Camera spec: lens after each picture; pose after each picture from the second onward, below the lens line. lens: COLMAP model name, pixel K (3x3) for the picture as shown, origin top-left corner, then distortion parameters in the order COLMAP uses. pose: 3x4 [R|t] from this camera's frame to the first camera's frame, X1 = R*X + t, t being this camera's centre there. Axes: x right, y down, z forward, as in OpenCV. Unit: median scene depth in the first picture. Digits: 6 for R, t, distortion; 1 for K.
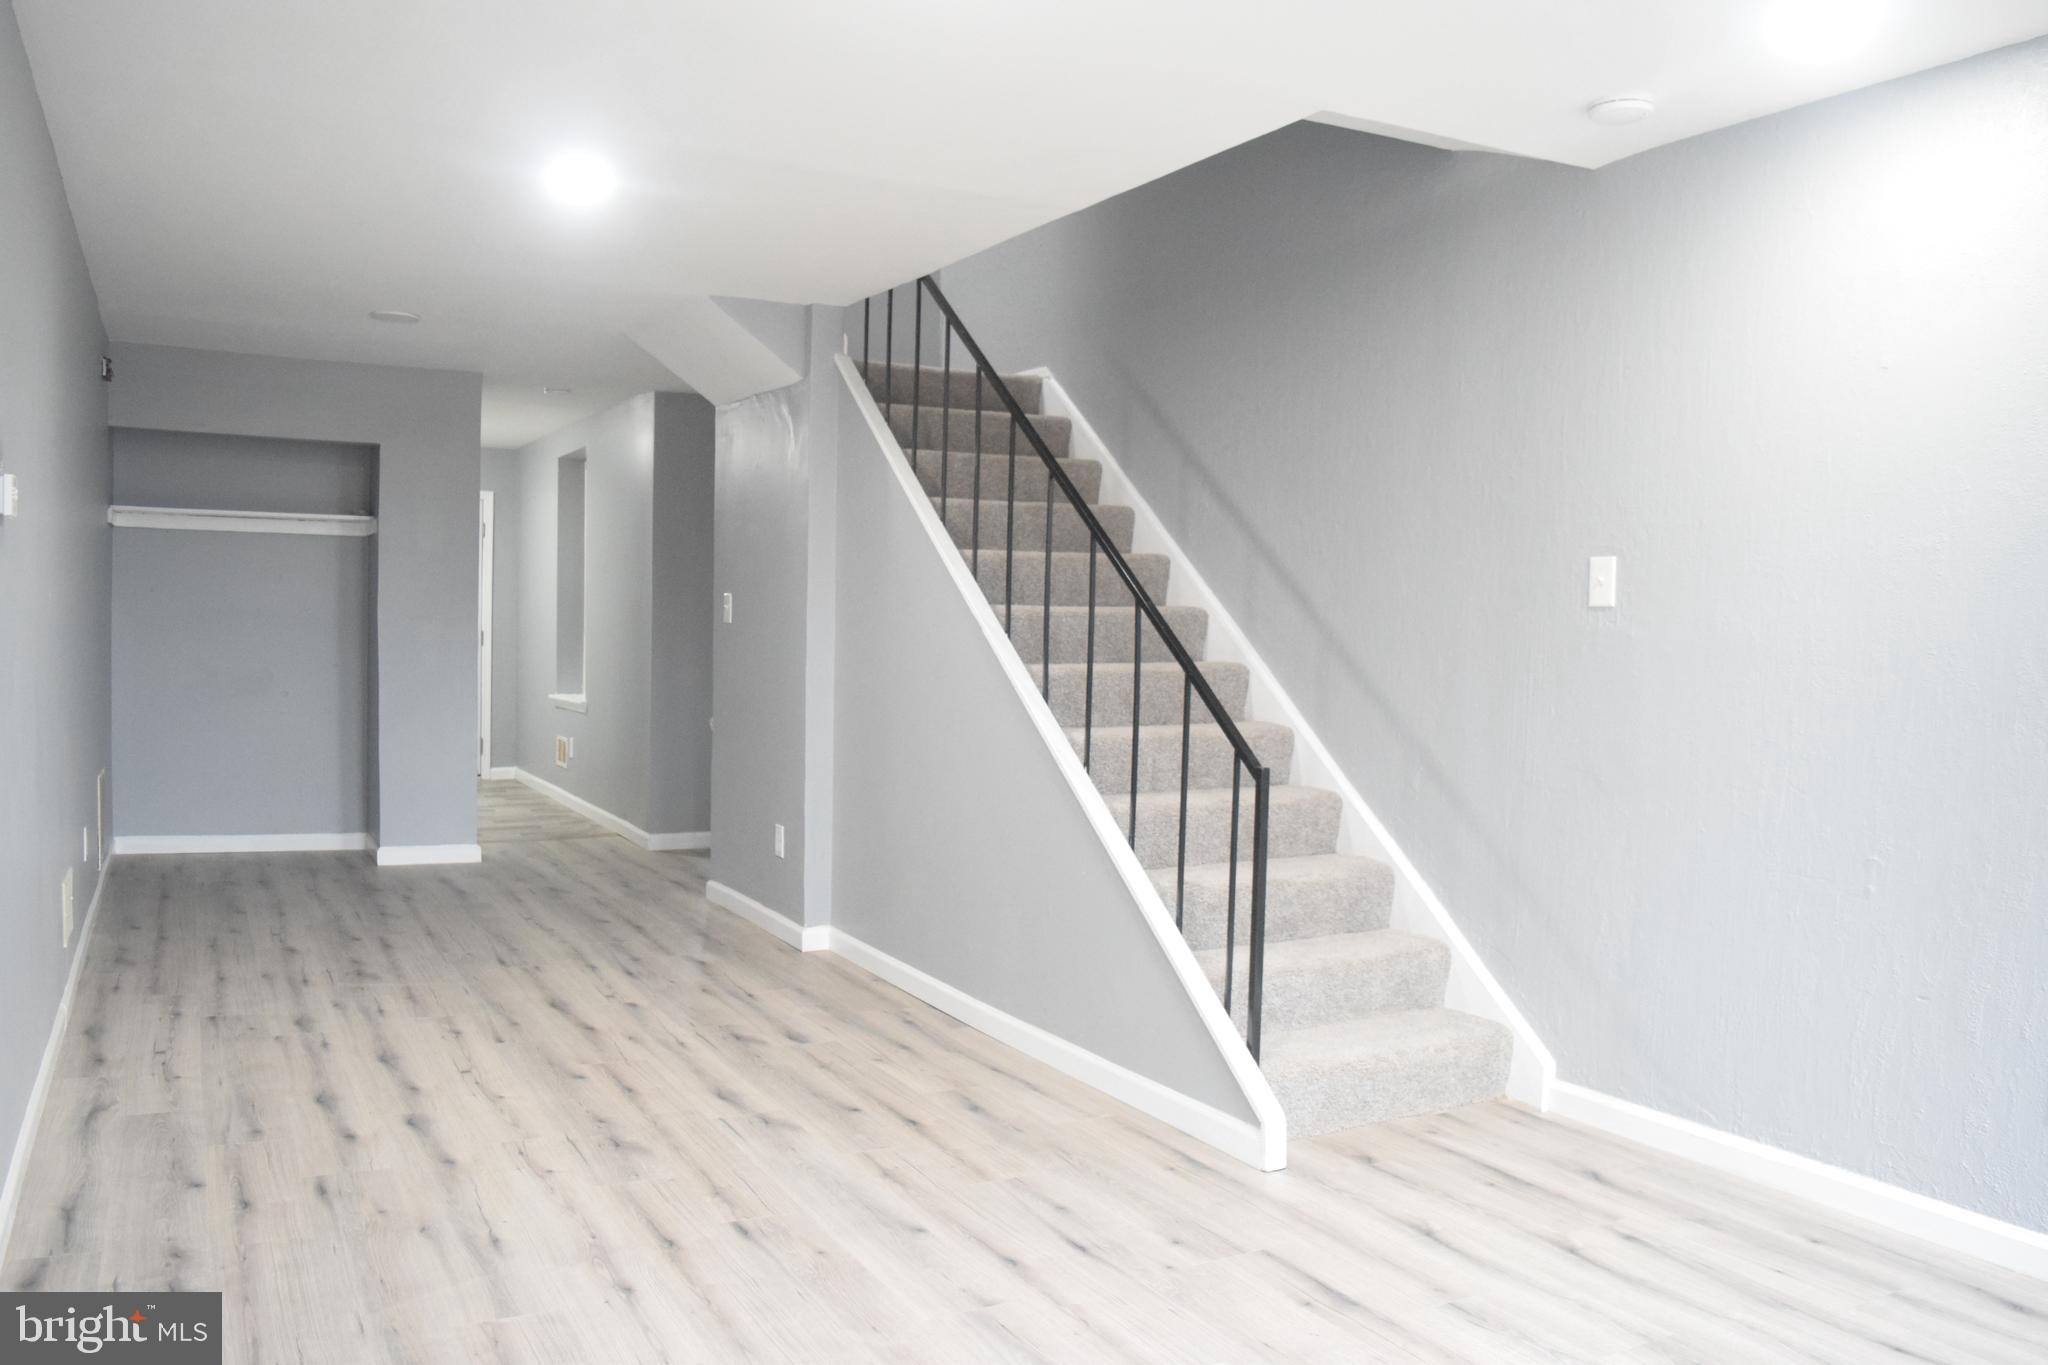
lens RADIAL K [[1602.9, 0, 1015.9], [0, 1602.9, 680.4], [0, 0, 1]] dist [-0.096005, 0.021453]
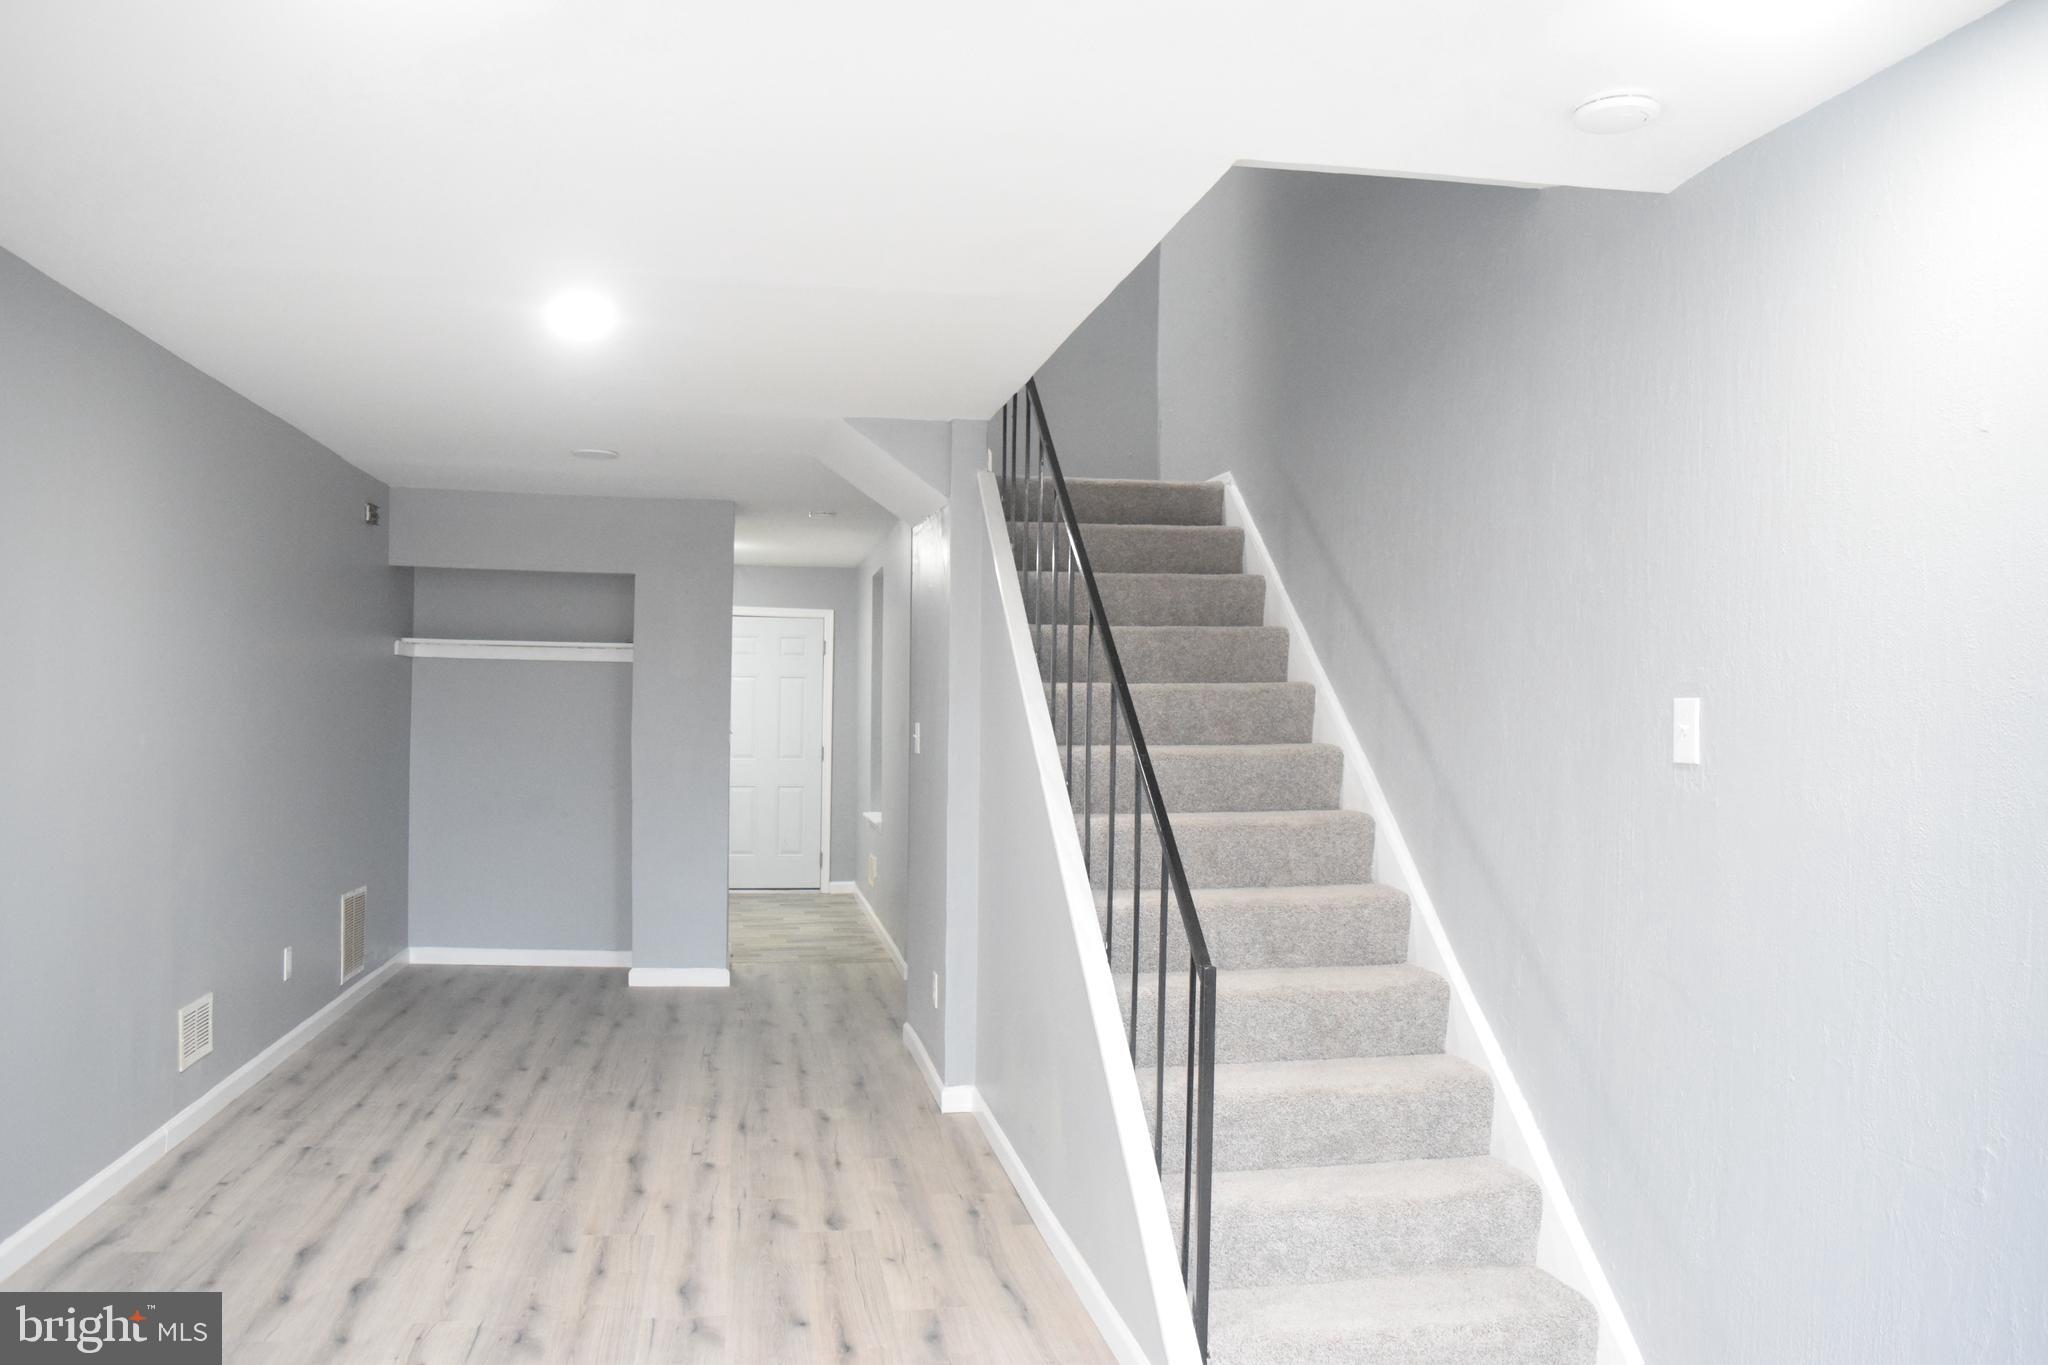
lens RADIAL K [[1602.9, 0, 1016.0], [0, 1602.9, 684.7], [0, 0, 1]] dist [-0.096005, 0.021453]
pose [[0.949328, -0.011845, -0.314063, 0.276751], [-0.006223, 0.998385, -0.056467, -0.036401], [0.314225, 0.055560, 0.947721, 0.169317]]
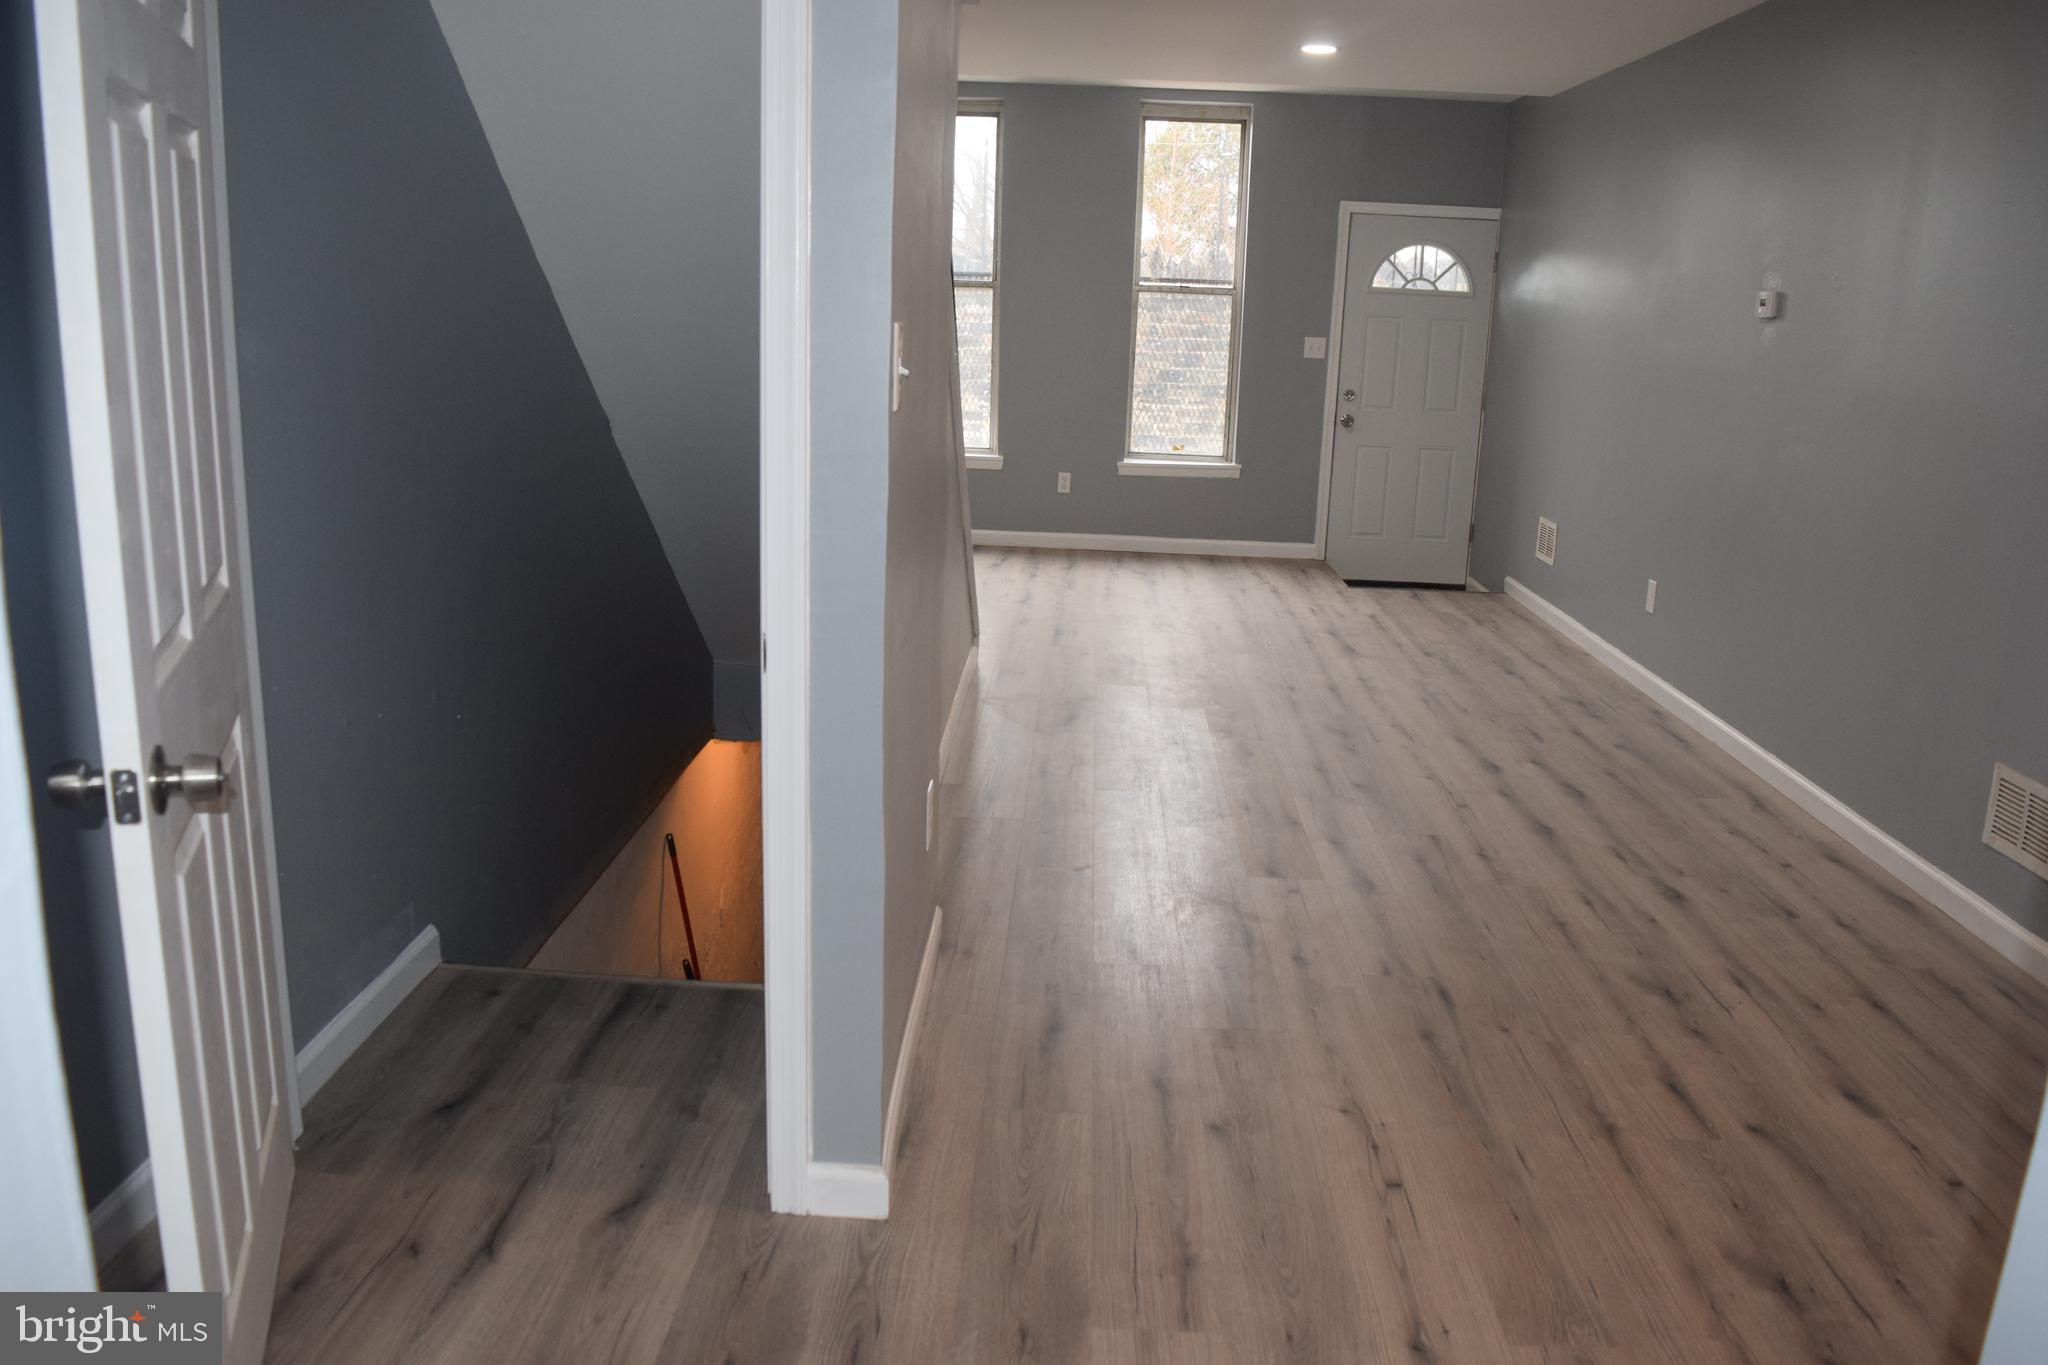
lens RADIAL K [[1602.9, 0, 1024.6], [0, 1602.9, 674.7], [0, 0, 1]] dist [-0.096005, 0.021453]
pose [[-0.861732, -0.164765, 0.479866, -0.589292], [-0.032196, 0.961653, 0.272374, -0.118263], [-0.506342, 0.219264, -0.833991, 2.006209]]
